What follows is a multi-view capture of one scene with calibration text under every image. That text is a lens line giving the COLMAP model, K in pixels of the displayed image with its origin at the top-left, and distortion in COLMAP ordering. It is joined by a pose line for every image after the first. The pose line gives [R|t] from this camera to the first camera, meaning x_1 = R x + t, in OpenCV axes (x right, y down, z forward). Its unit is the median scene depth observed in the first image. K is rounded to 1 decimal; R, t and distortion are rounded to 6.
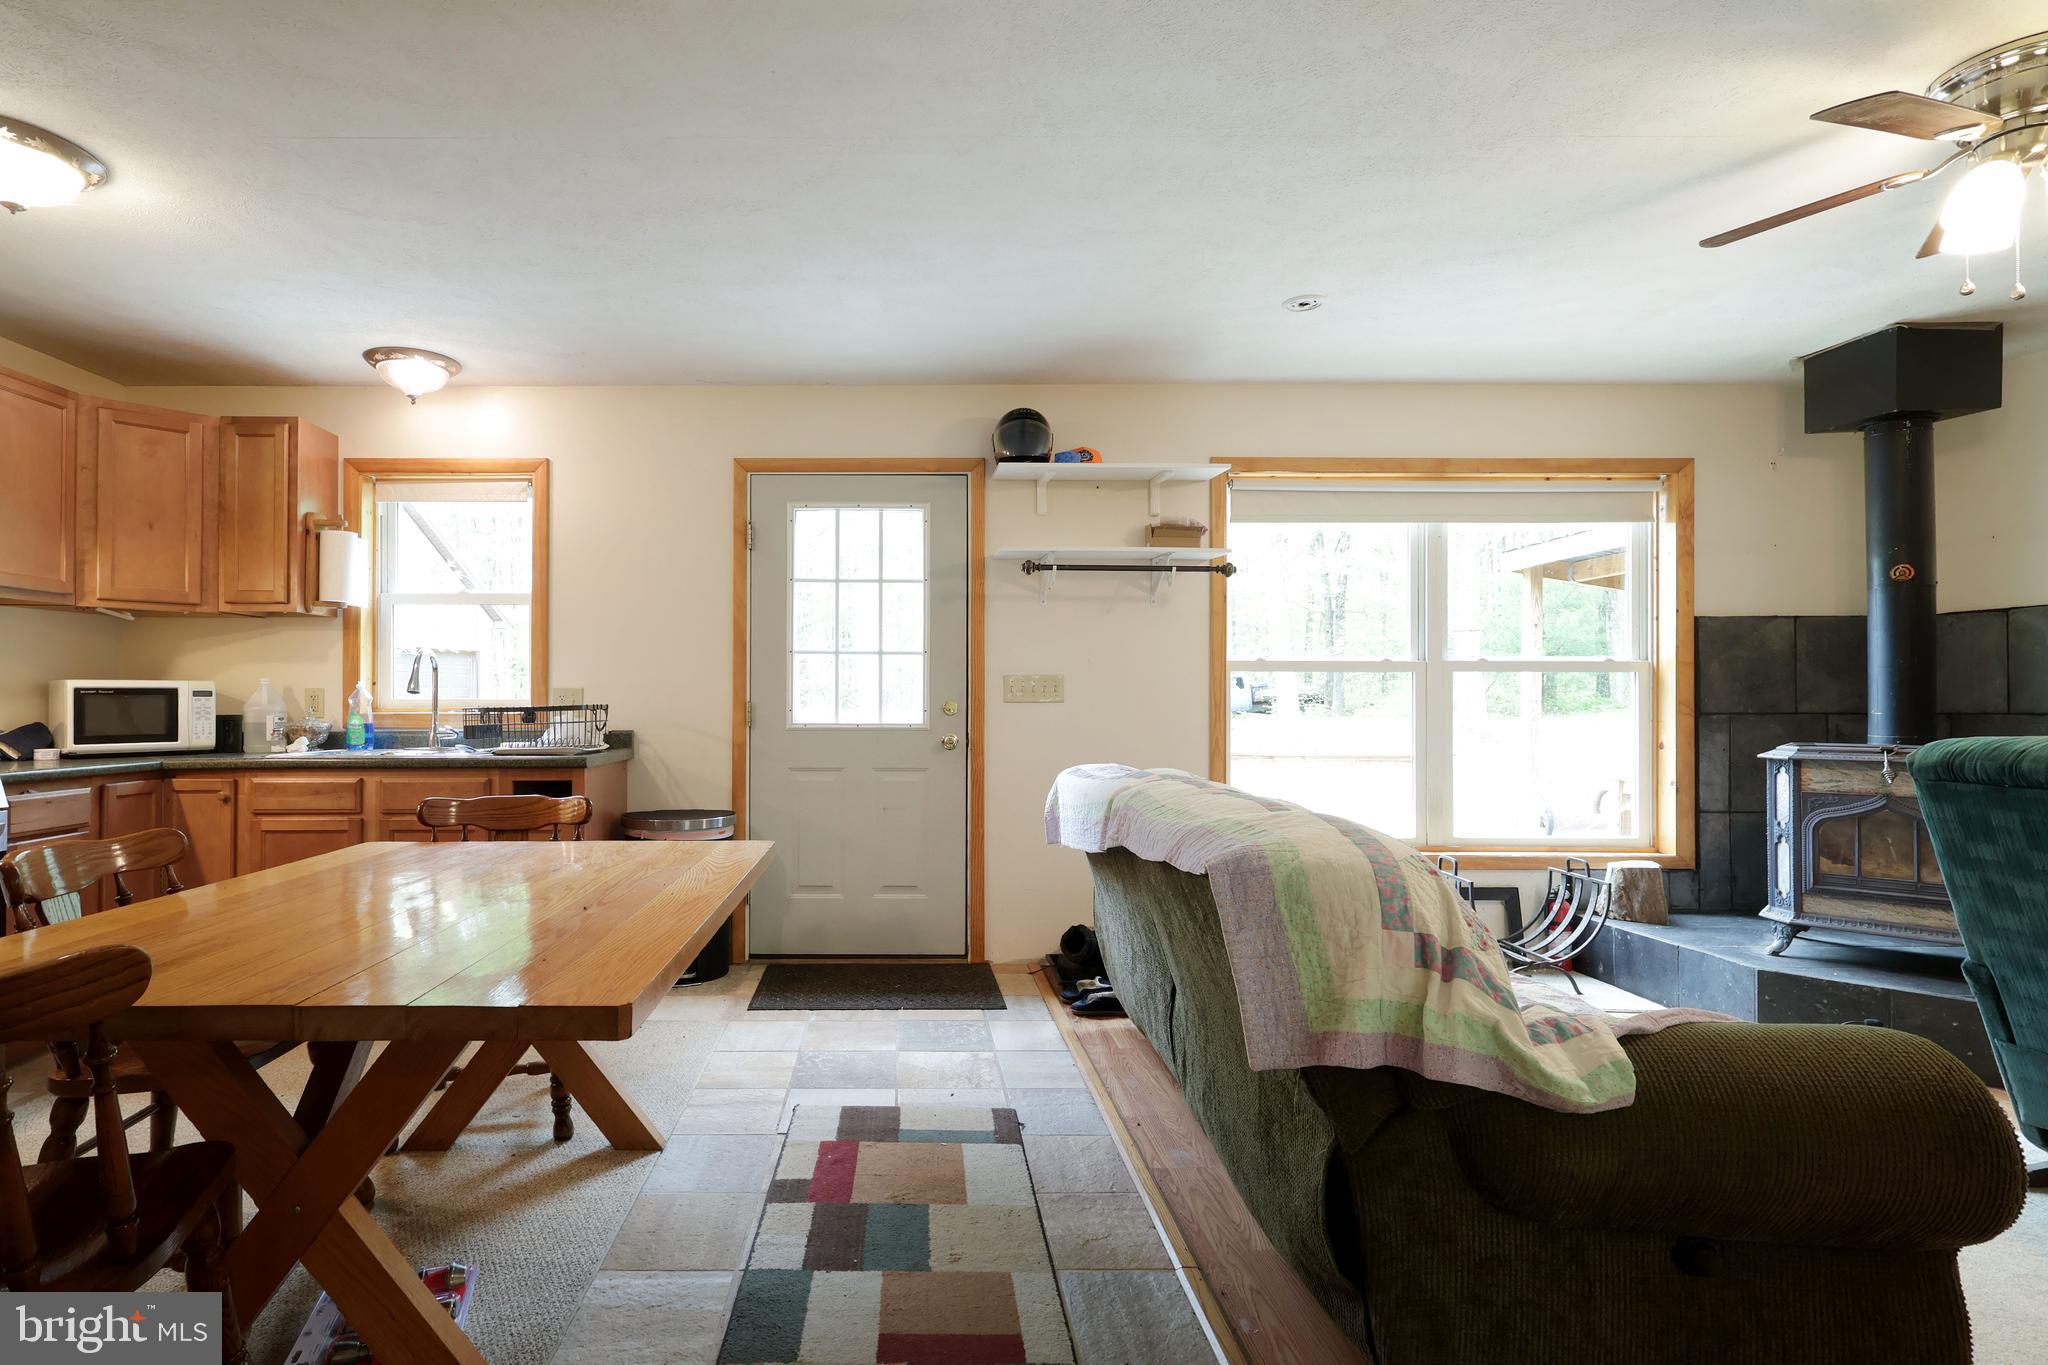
lens RADIAL K [[1017.9, 0, 903.1], [0, 1017.9, 693.9], [0, 0, 1]] dist [-0.001175, 0.004048]
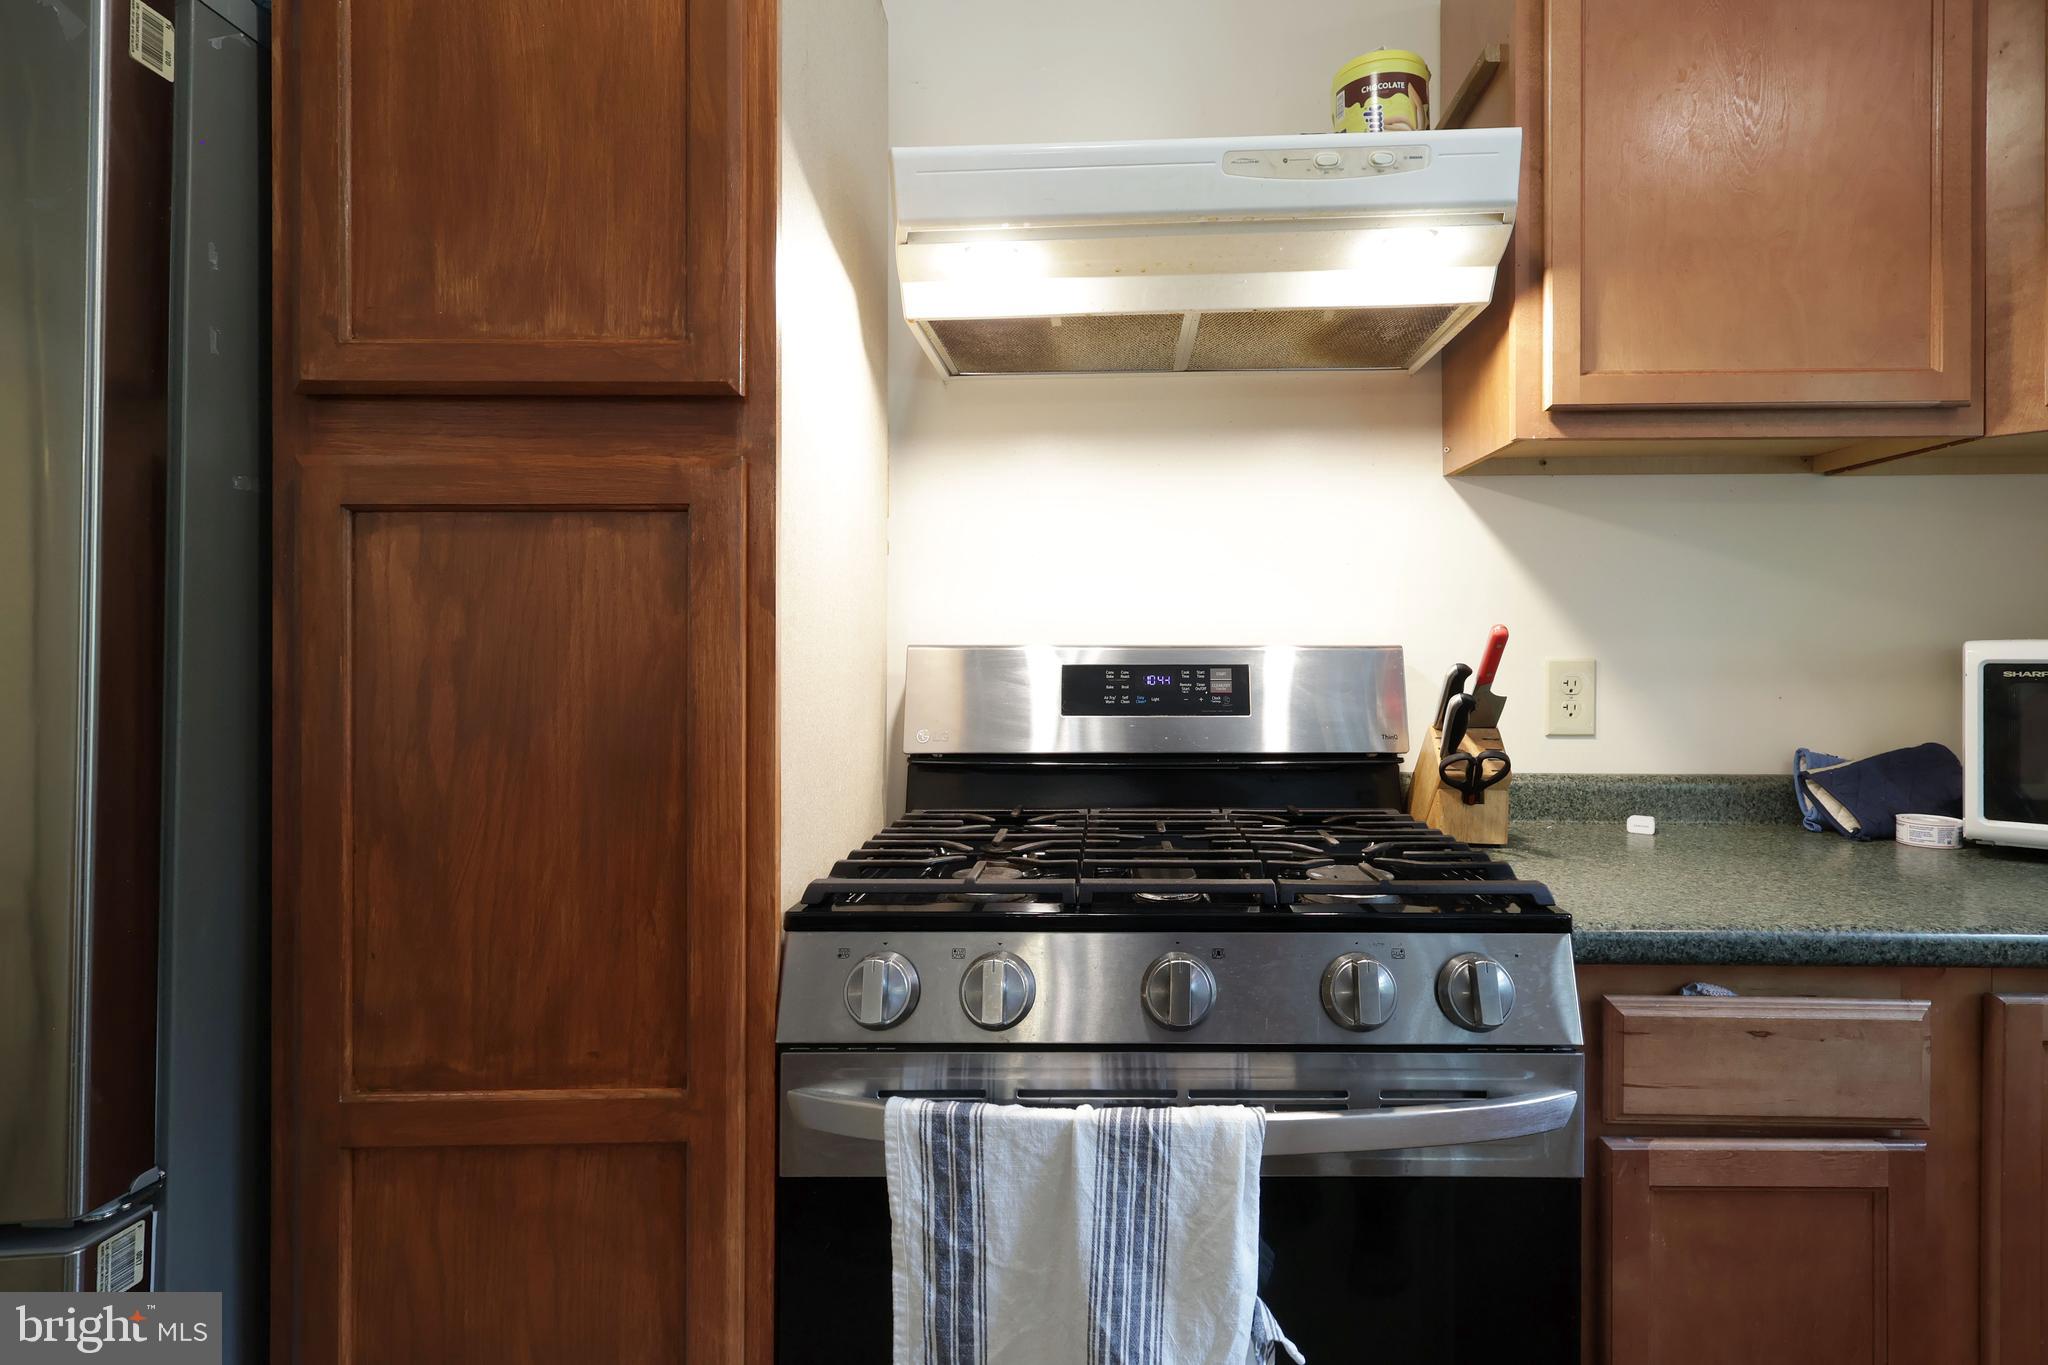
lens RADIAL K [[958.5, 0, 1116.2], [0, 958.5, 656.6], [0, 0, 1]] dist [0.001778, 0.000142]
pose [[-0.012243, 0.001230, -0.999924, -0.410089], [0.004344, 0.999990, 0.001177, -0.008812], [0.999916, -0.004329, -0.012248, 0.609907]]
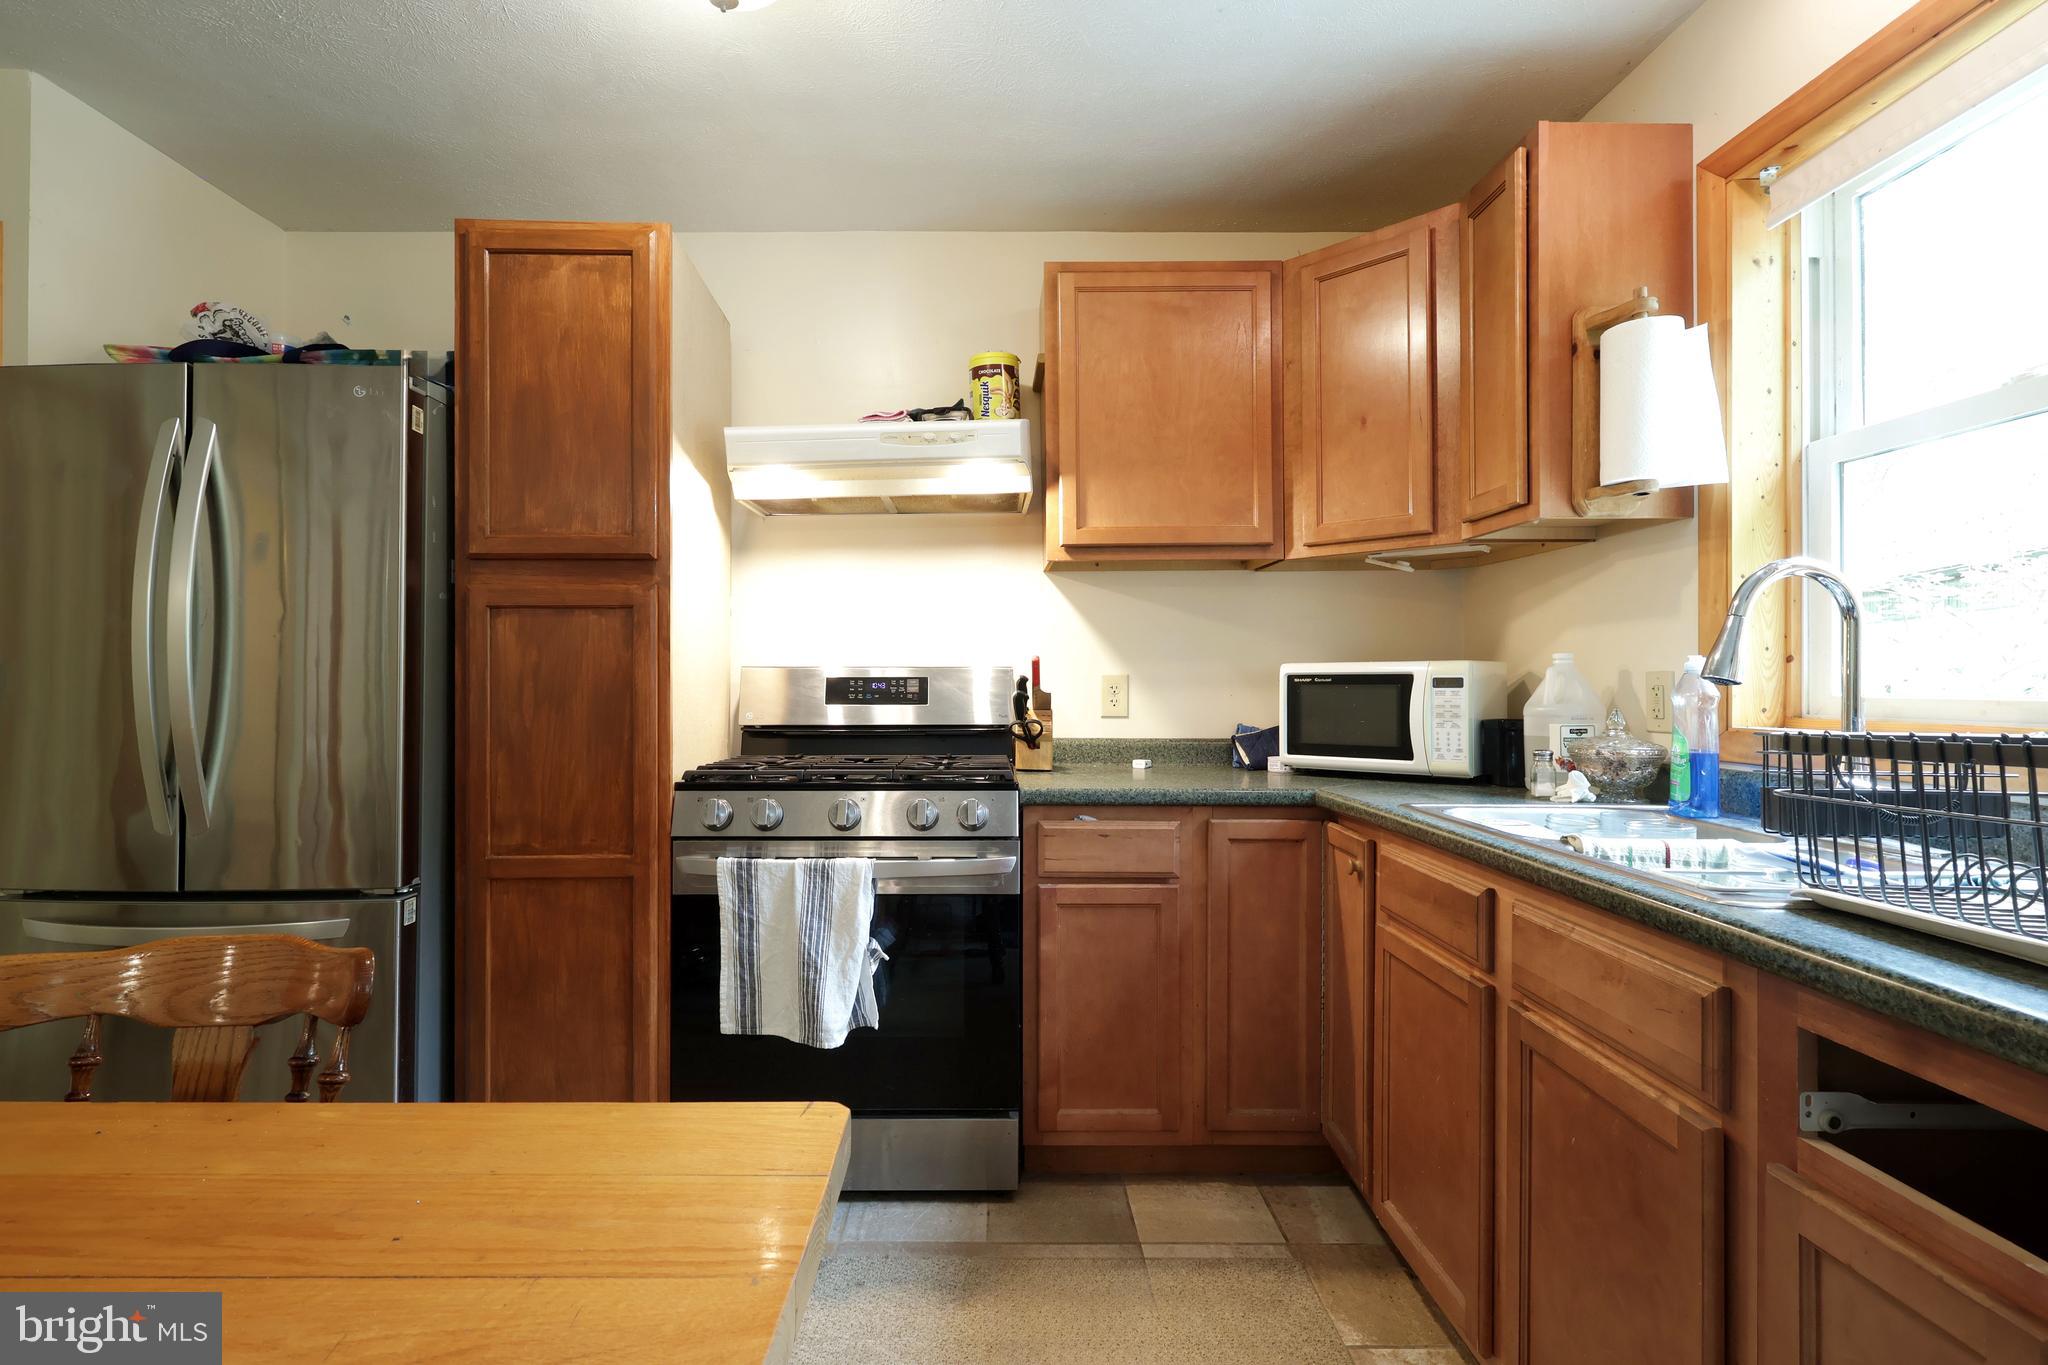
lens RADIAL K [[958.5, 0, 997.5], [0, 958.5, 678.0], [0, 0, 1]] dist [0.001778, 0.000142]
pose [[-0.004574, -0.001982, -0.999988, -0.123976], [0.005294, 0.999984, -0.002006, -0.002973], [0.999976, -0.005303, -0.004563, 0.704000]]
